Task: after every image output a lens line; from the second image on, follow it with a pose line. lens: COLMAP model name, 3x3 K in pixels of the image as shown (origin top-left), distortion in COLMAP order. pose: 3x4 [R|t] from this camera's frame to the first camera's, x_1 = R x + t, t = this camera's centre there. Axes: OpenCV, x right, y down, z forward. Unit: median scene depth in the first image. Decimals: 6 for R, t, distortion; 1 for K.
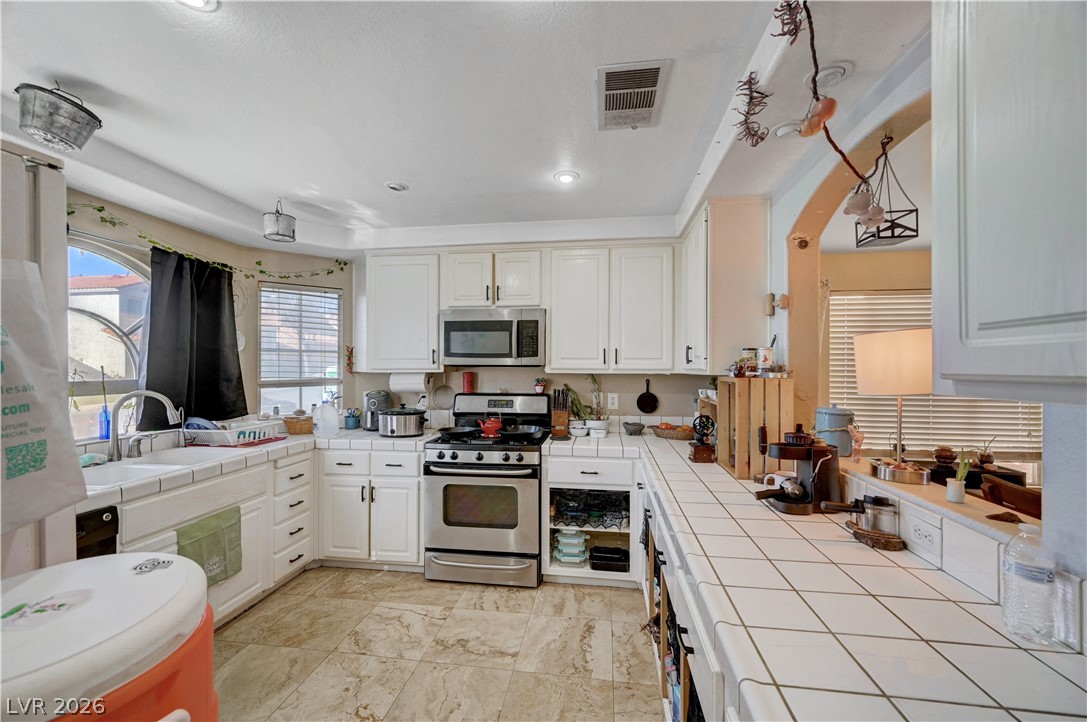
lens RADIAL K [[433.6, 0, 544.4], [0, 433.6, 366.3], [0, 0, 1]] dist [-0.000004, 0.000497]
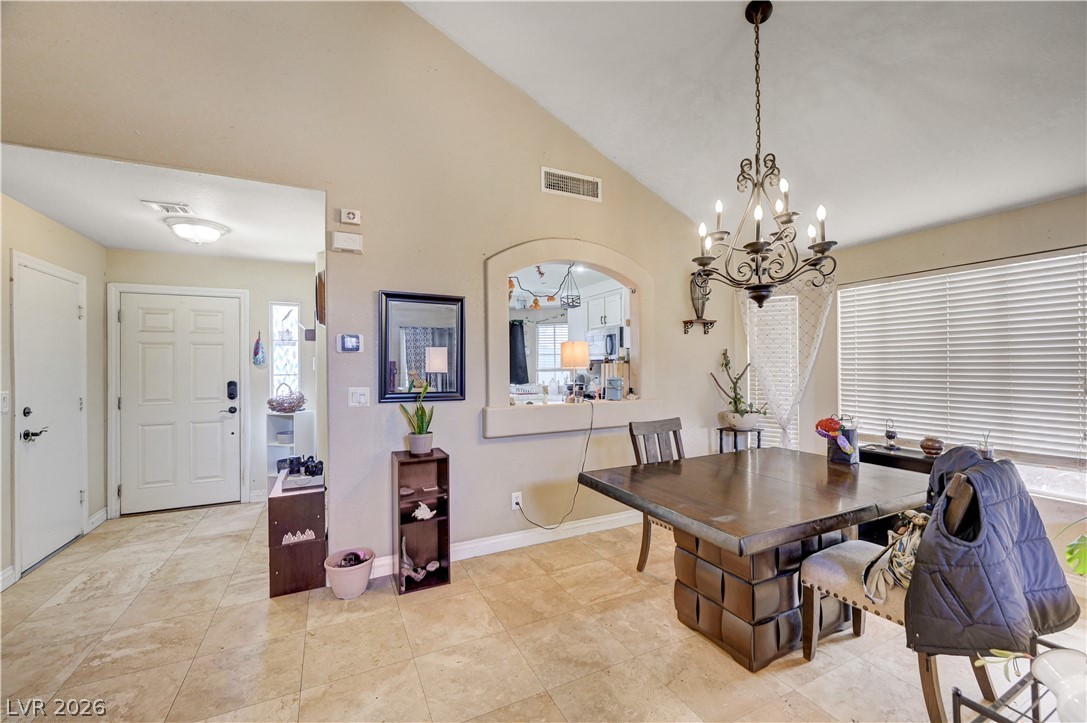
lens RADIAL K [[433.6, 0, 532.1], [0, 433.6, 363.8], [0, 0, 1]] dist [-0.000004, 0.000497]
pose [[0.544952, -0.010109, -0.838406, 1.436557], [0.007700, 0.999945, -0.007051, 0.029541], [0.838432, -0.002613, 0.545000, -0.276437]]
